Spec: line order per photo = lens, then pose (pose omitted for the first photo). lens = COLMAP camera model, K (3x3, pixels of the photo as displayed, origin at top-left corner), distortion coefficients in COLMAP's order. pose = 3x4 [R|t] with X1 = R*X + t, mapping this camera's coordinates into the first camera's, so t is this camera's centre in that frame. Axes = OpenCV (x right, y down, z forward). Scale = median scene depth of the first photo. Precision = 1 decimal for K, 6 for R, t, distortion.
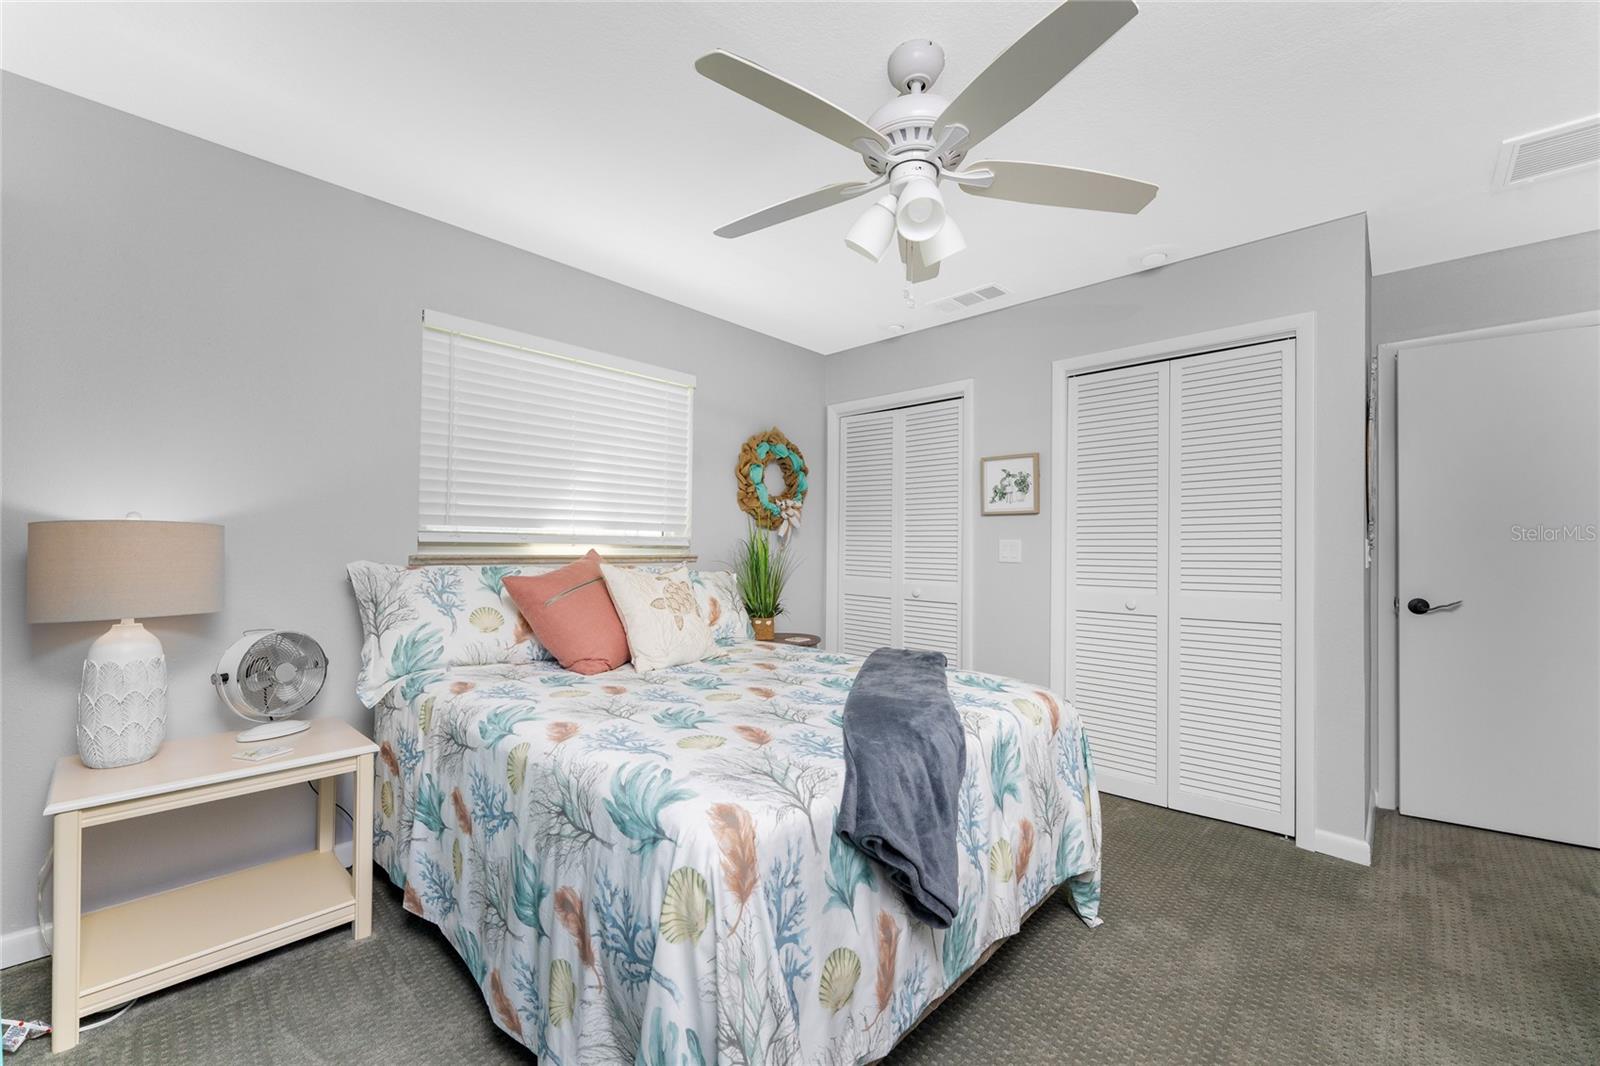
lens RADIAL K [[648.2, 0, 800.0], [0, 648.2, 533.0], [0, 0, 1]] dist [-0.002322, -0.000283]
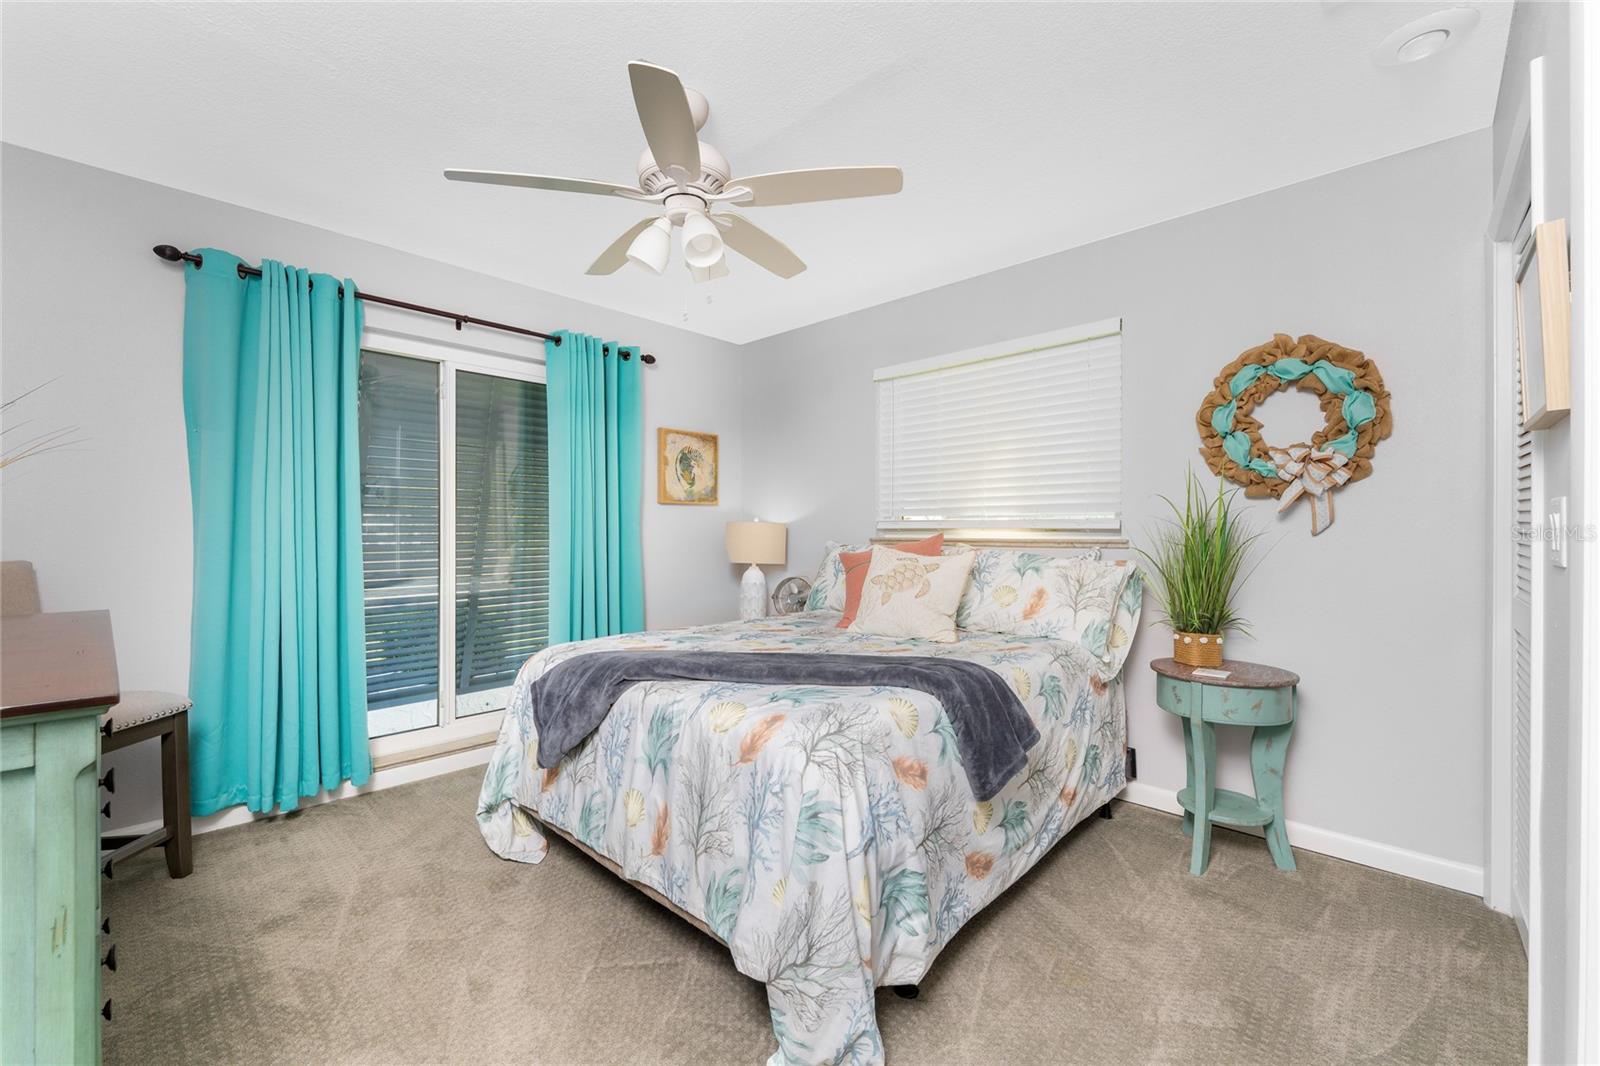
lens RADIAL K [[645.0, 0, 802.0], [0, 645.0, 540.1], [0, 0, 1]] dist [-0.002141, -0.000281]
pose [[-0.000394, -0.011728, -0.999931, 0.593131], [0.009710, 0.999884, -0.011731, 0.037624], [0.999953, -0.009714, -0.000280, 0.571502]]
